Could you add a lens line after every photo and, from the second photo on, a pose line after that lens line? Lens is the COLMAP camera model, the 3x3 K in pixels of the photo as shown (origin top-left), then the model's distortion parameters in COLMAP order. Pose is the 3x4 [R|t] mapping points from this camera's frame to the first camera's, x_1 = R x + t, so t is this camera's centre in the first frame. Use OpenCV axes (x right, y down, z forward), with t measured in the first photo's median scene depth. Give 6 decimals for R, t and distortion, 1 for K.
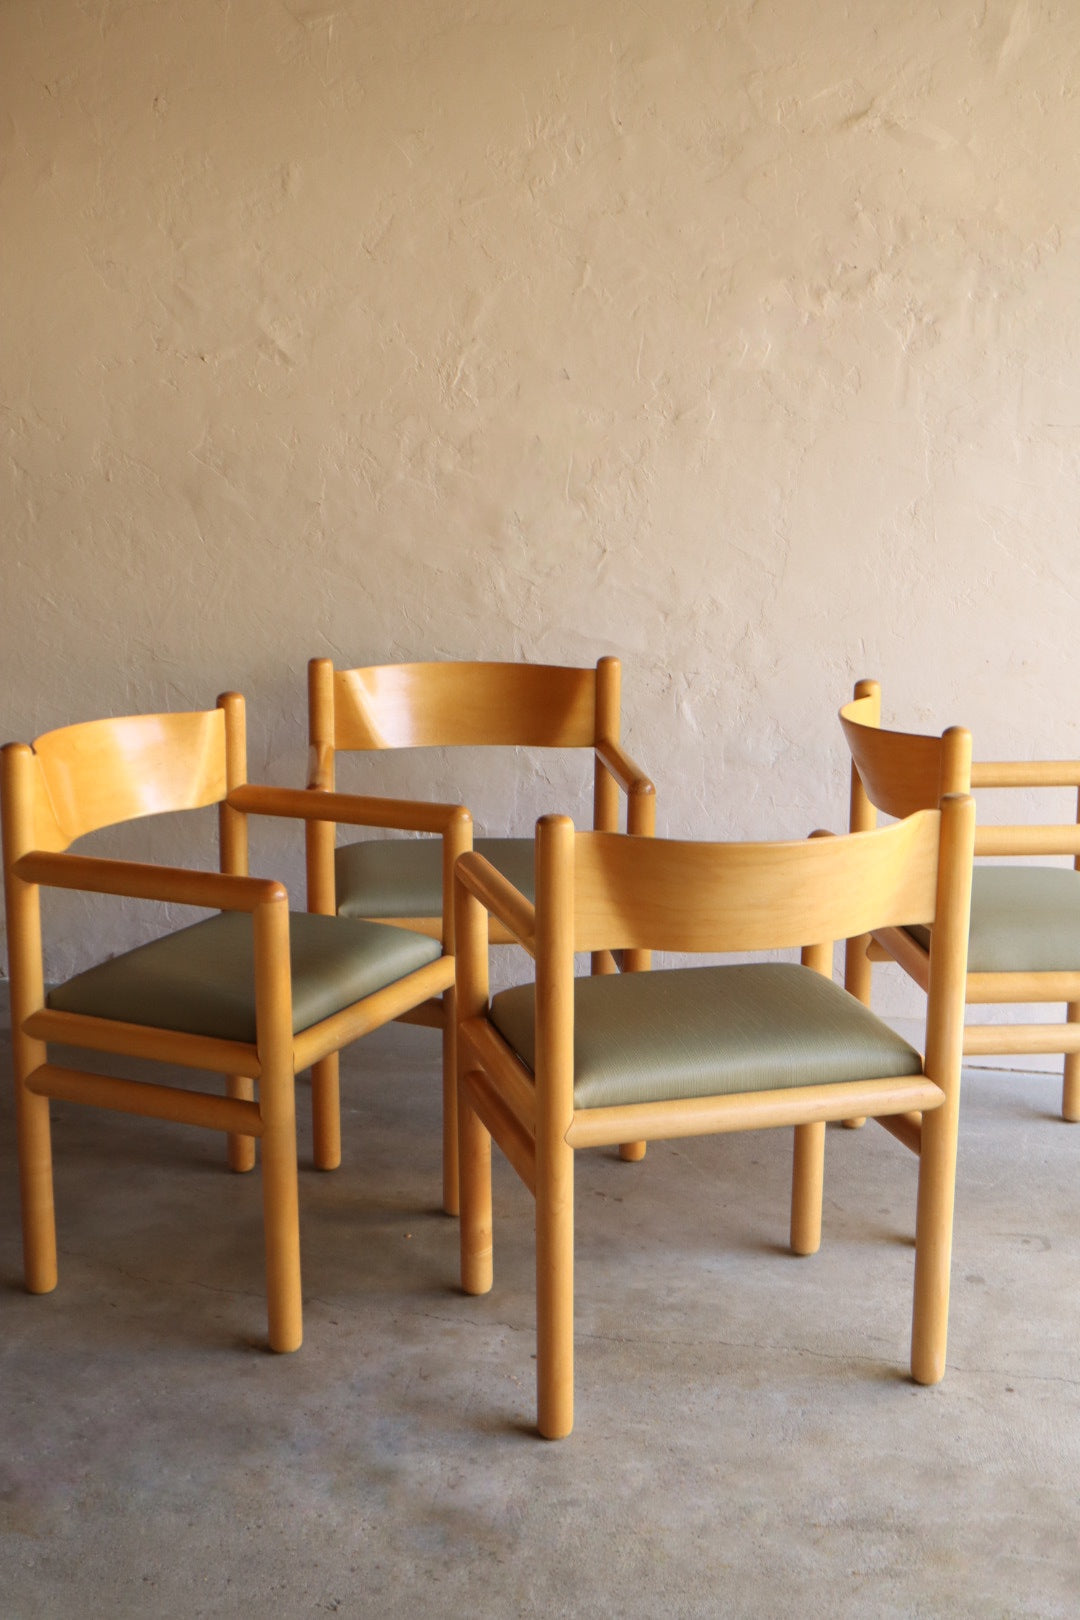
lens RADIAL K [[1952.2, 0, 571.3], [0, 1952.2, 800.6], [0, 0, 1]] dist [-0.004920, 0.000000]
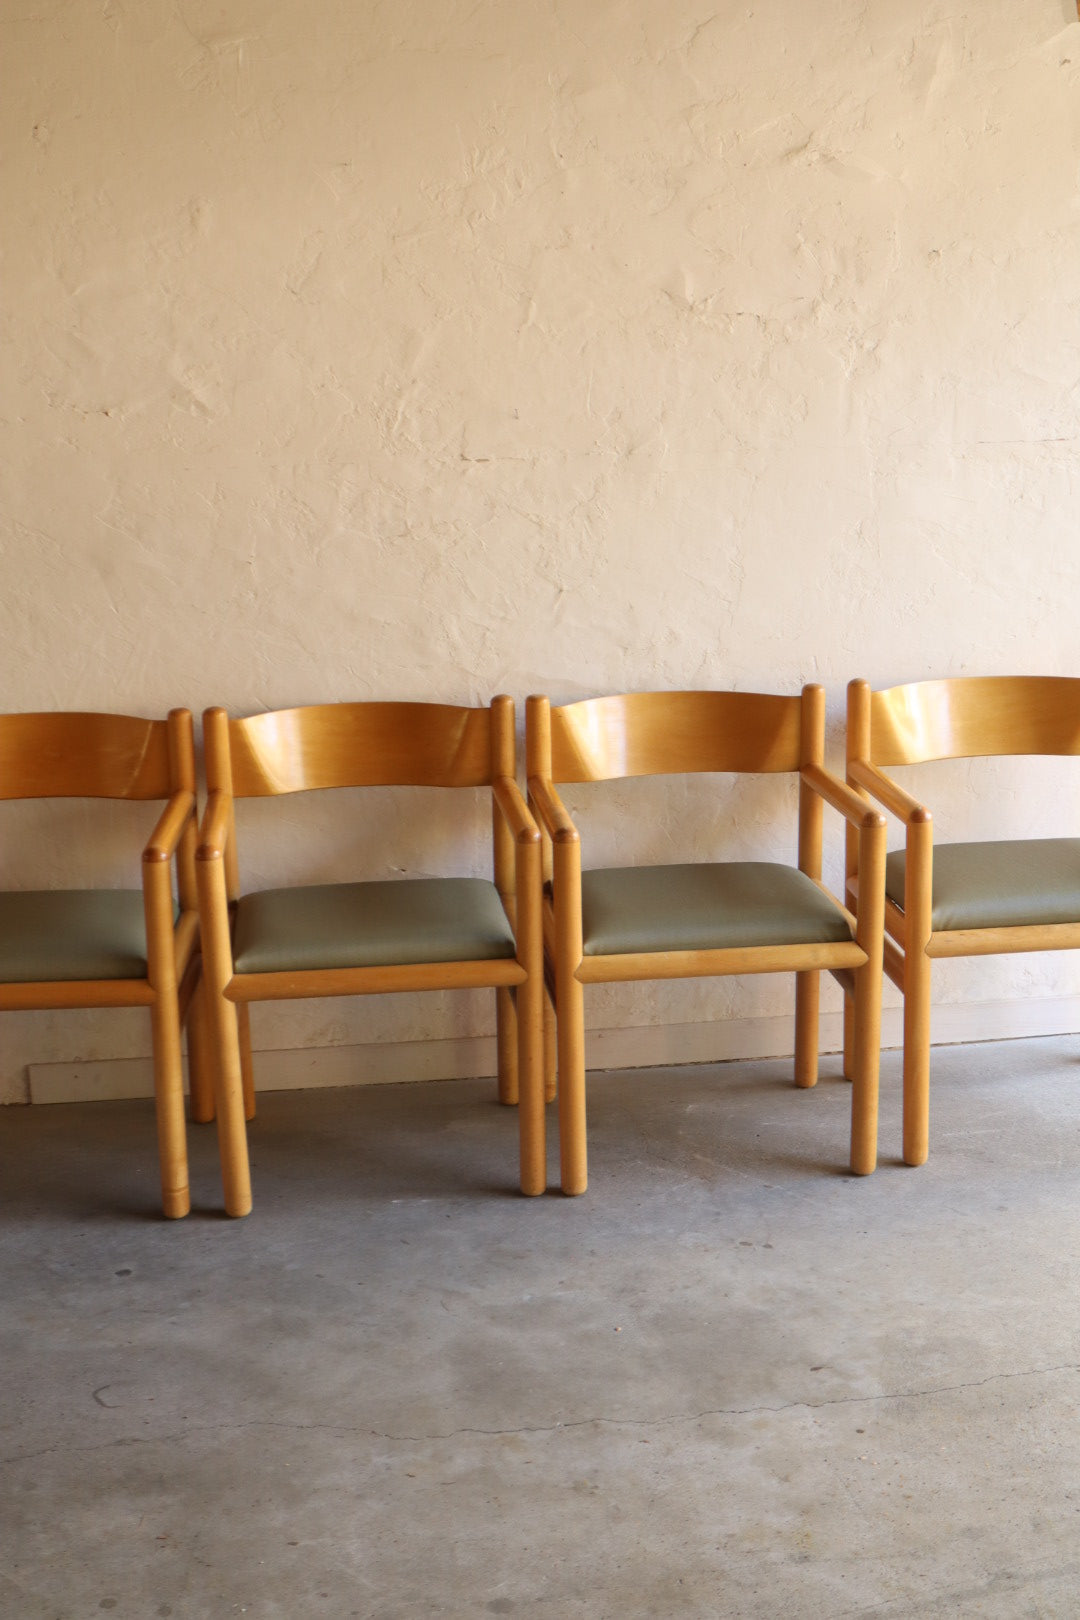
lens RADIAL K [[1952.2, 0, 553.6], [0, 1952.2, 794.9], [0, 0, 1]] dist [-0.004920, 0.000000]
pose [[0.936629, -0.118548, 0.329656, -0.330382], [0.104696, 0.992721, 0.059527, -0.086375], [-0.334313, -0.021241, 0.942223, 0.072876]]
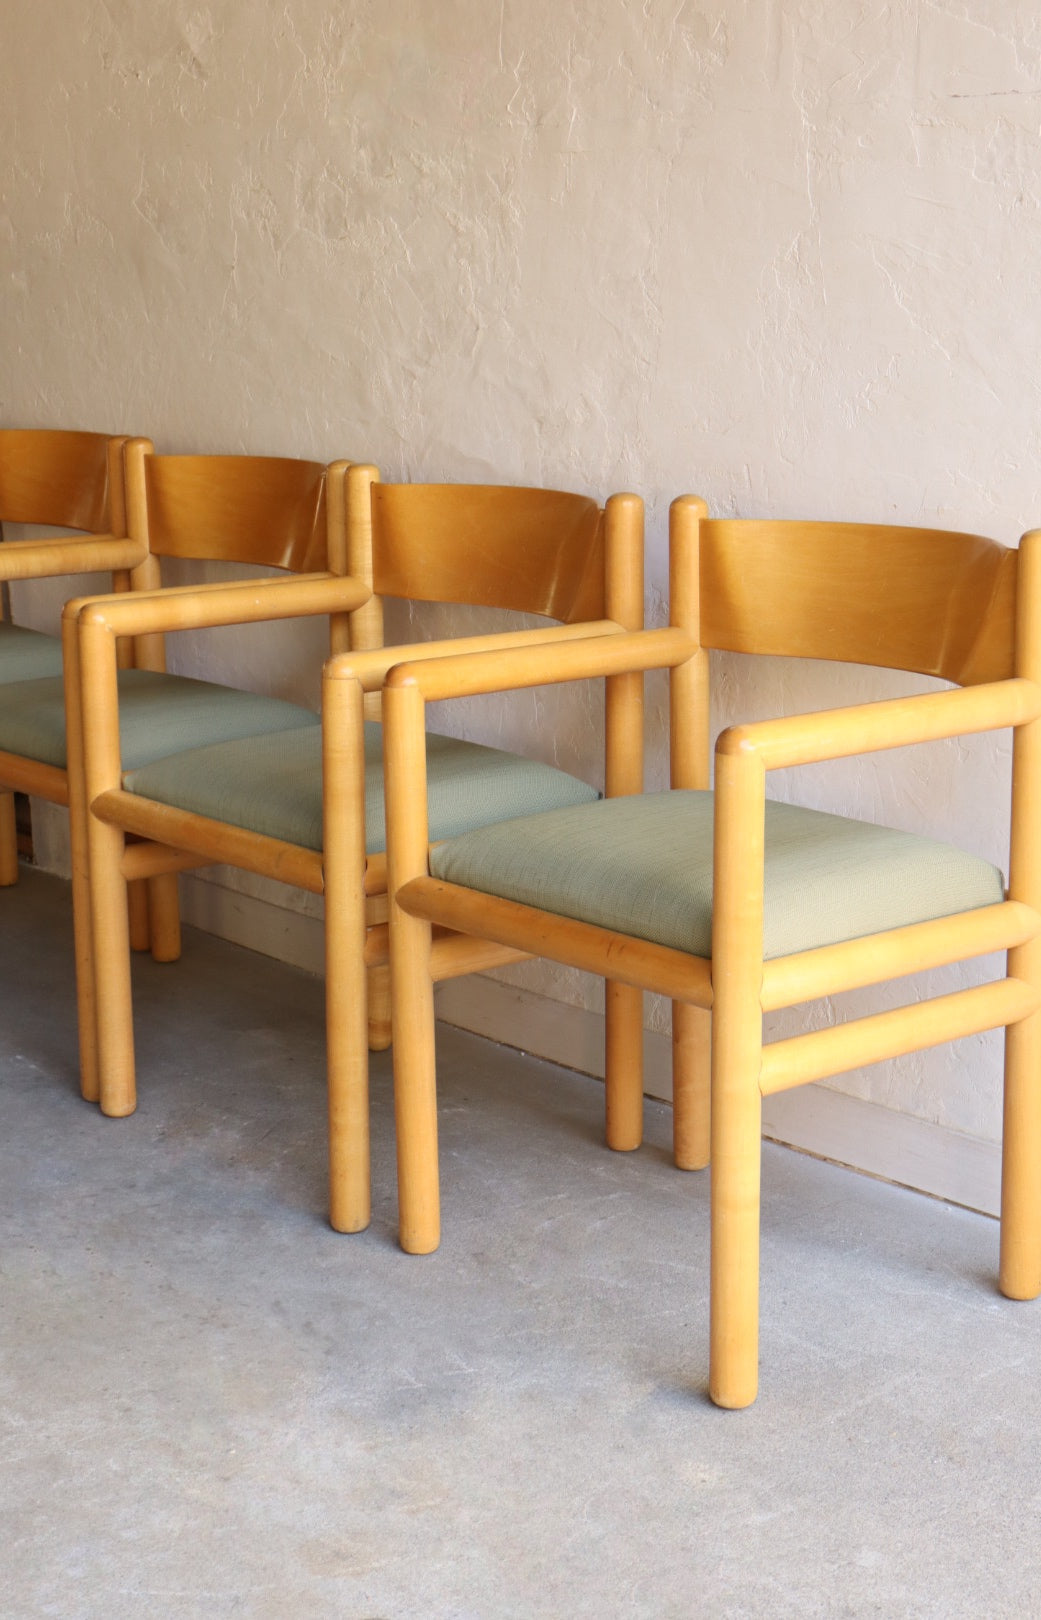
lens RADIAL K [[2672.0, 0, 510.8], [0, 2672.0, 785.3], [0, 0, 1]] dist [0.114969, 0.000000]
pose [[0.783763, 0.100015, -0.612954, 0.628938], [-0.094722, 0.994652, 0.041179, -0.008808], [0.613795, 0.025786, 0.789044, 0.278916]]
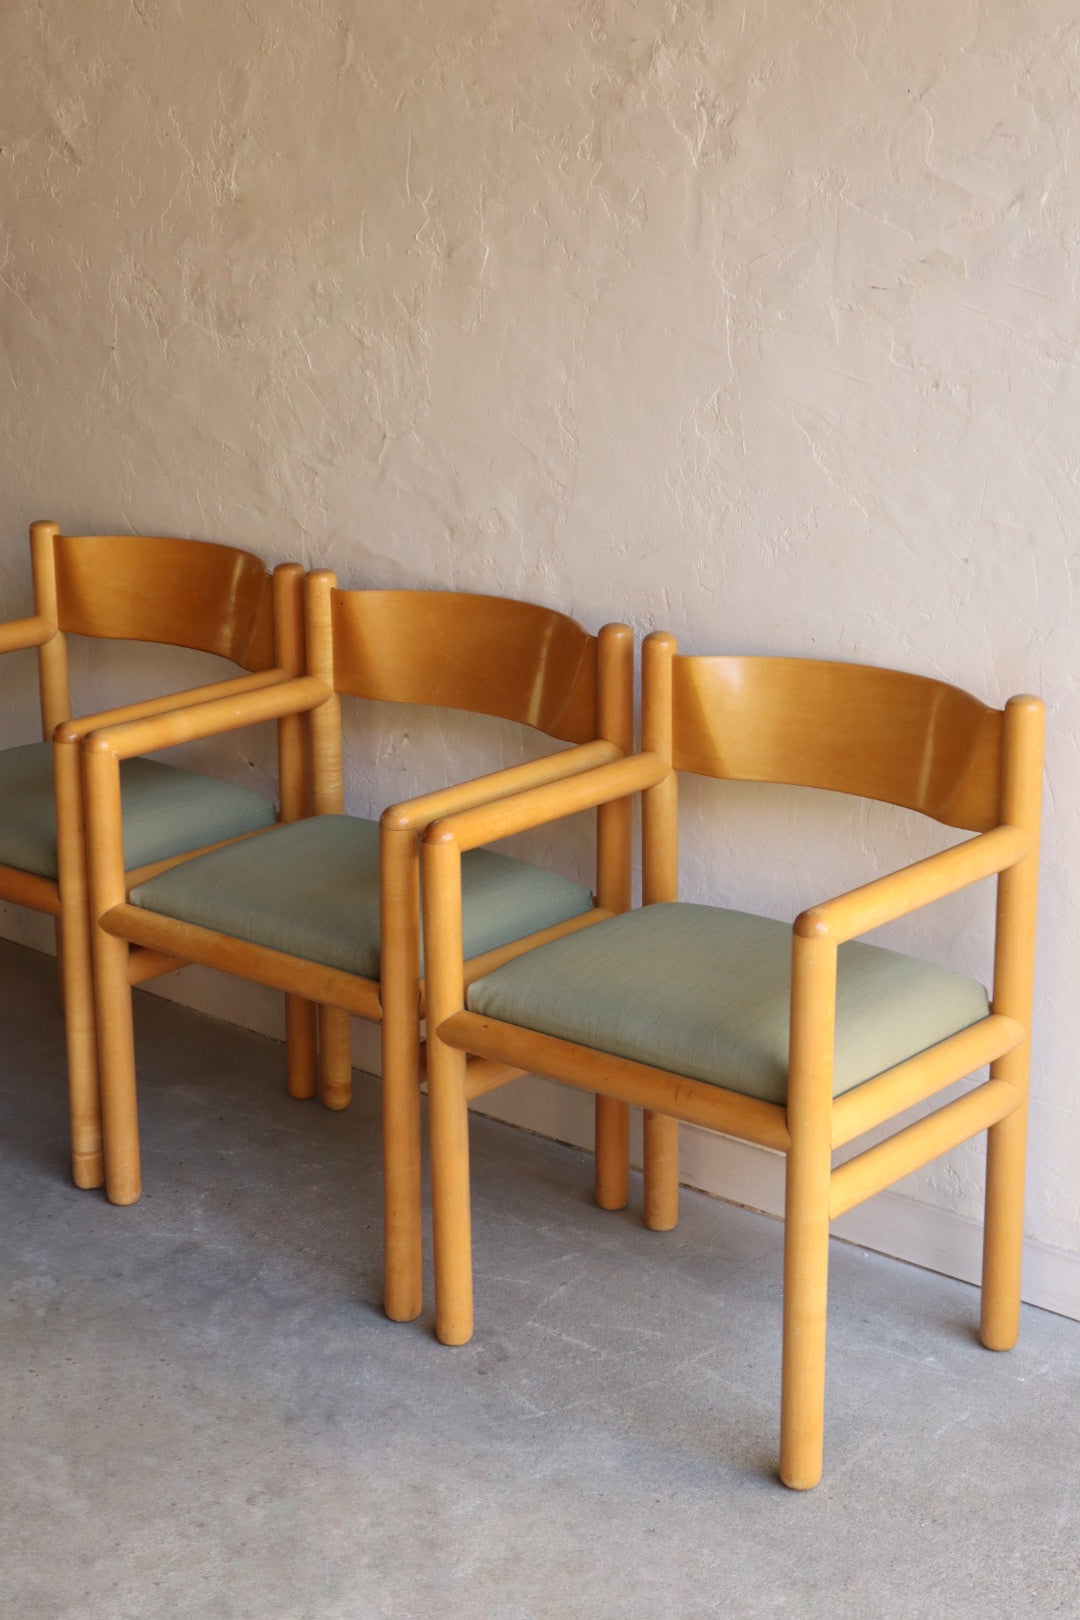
lens RADIAL K [[2677.5, 0, 560.9], [0, 2677.5, 801.6], [0, 0, 1]] dist [0.111839, 0.000000]
pose [[0.876365, 0.116785, -0.467275, 0.567279], [-0.075357, 0.991457, 0.106463, -0.106576], [0.475716, -0.058088, 0.877679, 0.152864]]
